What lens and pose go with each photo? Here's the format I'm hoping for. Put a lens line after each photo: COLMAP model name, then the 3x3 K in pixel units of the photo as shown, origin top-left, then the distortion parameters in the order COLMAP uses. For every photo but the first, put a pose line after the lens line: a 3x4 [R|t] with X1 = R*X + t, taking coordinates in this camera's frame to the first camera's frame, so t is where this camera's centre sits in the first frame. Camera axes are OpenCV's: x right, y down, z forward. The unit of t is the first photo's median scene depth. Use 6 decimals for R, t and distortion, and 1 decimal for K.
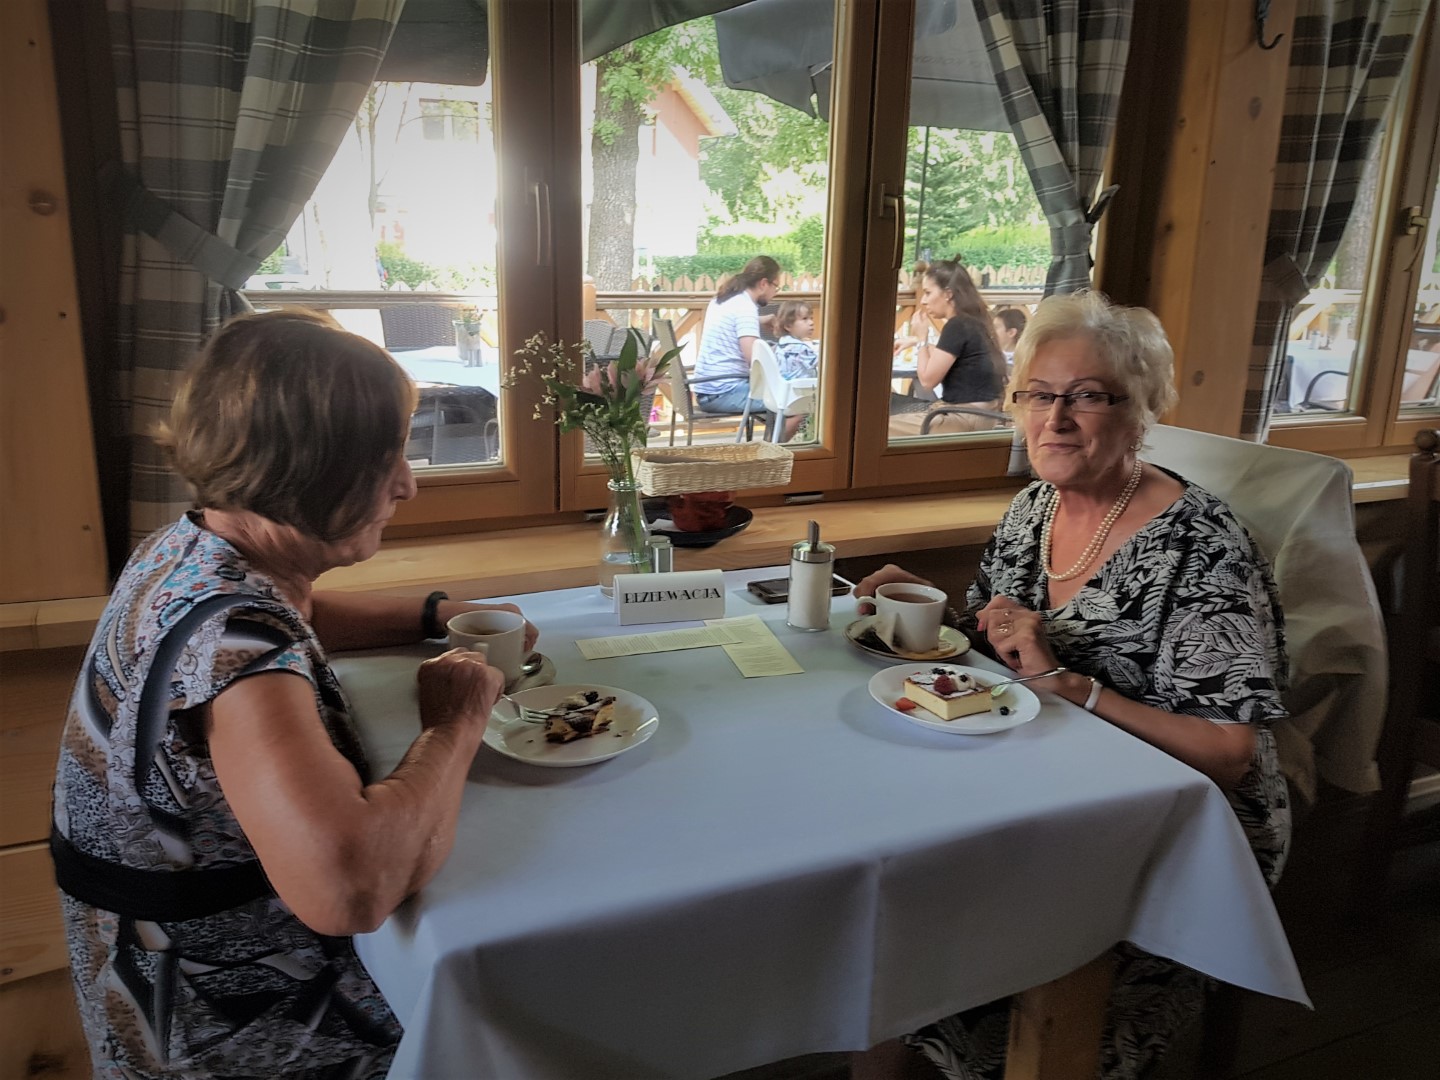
lens RADIAL K [[1091.4, 0, 695.6], [0, 1091.4, 532.2], [0, 0, 1]] dist [0.025554, -0.051485]
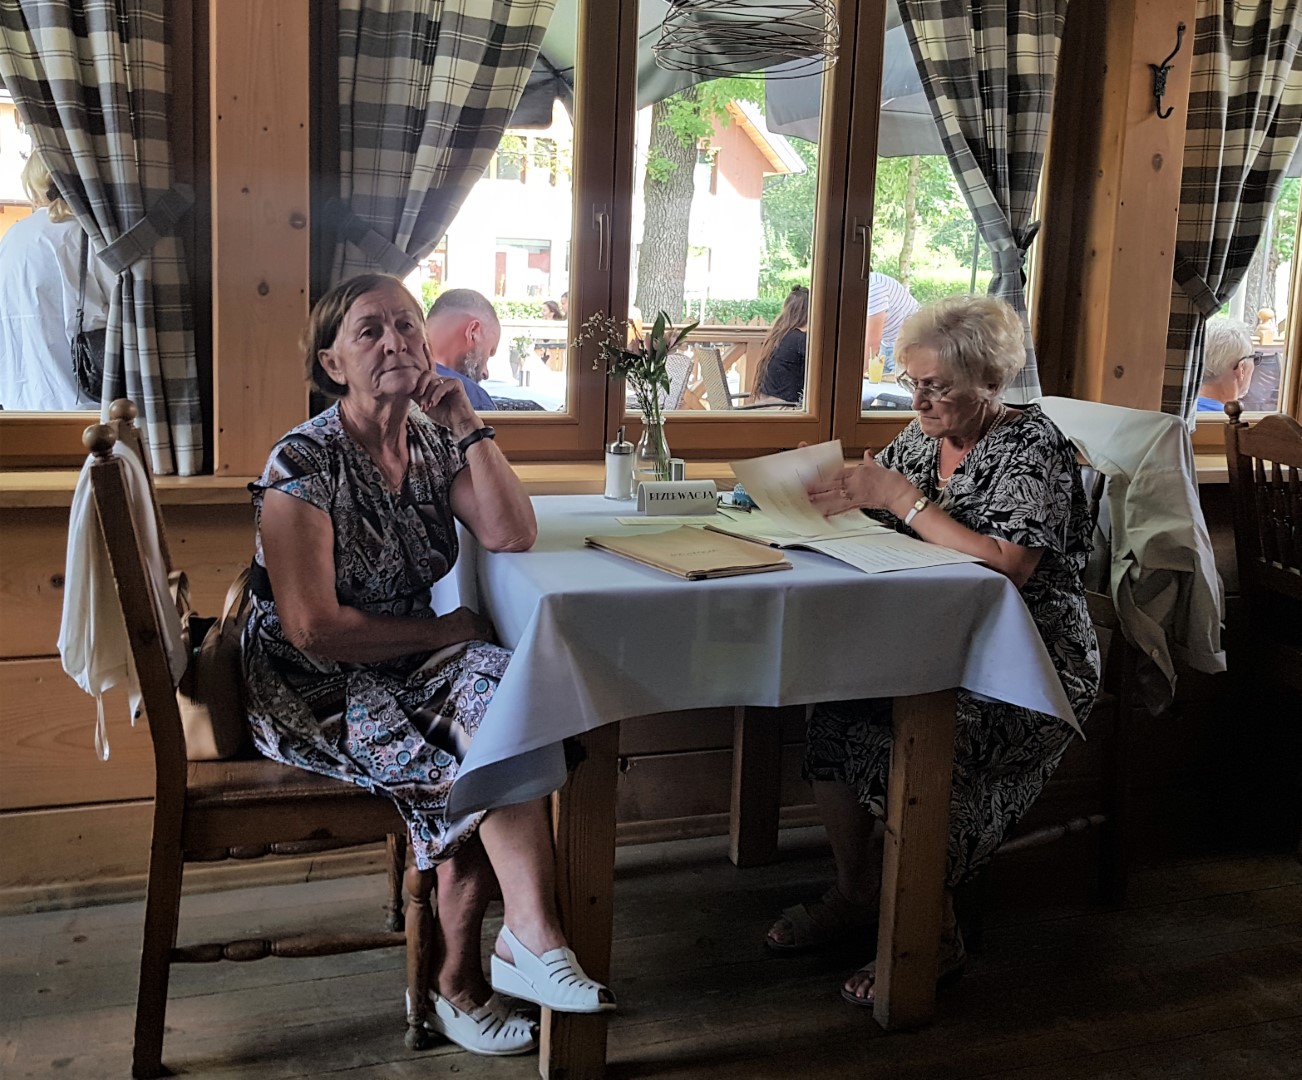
lens RADIAL K [[1207.6, 0, 624.9], [0, 1207.6, 484.3], [0, 0, 1]] dist [0.077912, -0.170283]
pose [[0.994344, 0.031721, -0.101355, 0.050722], [-0.041367, 0.994663, -0.094525, 0.157541], [0.097816, 0.098183, 0.990350, -0.464994]]
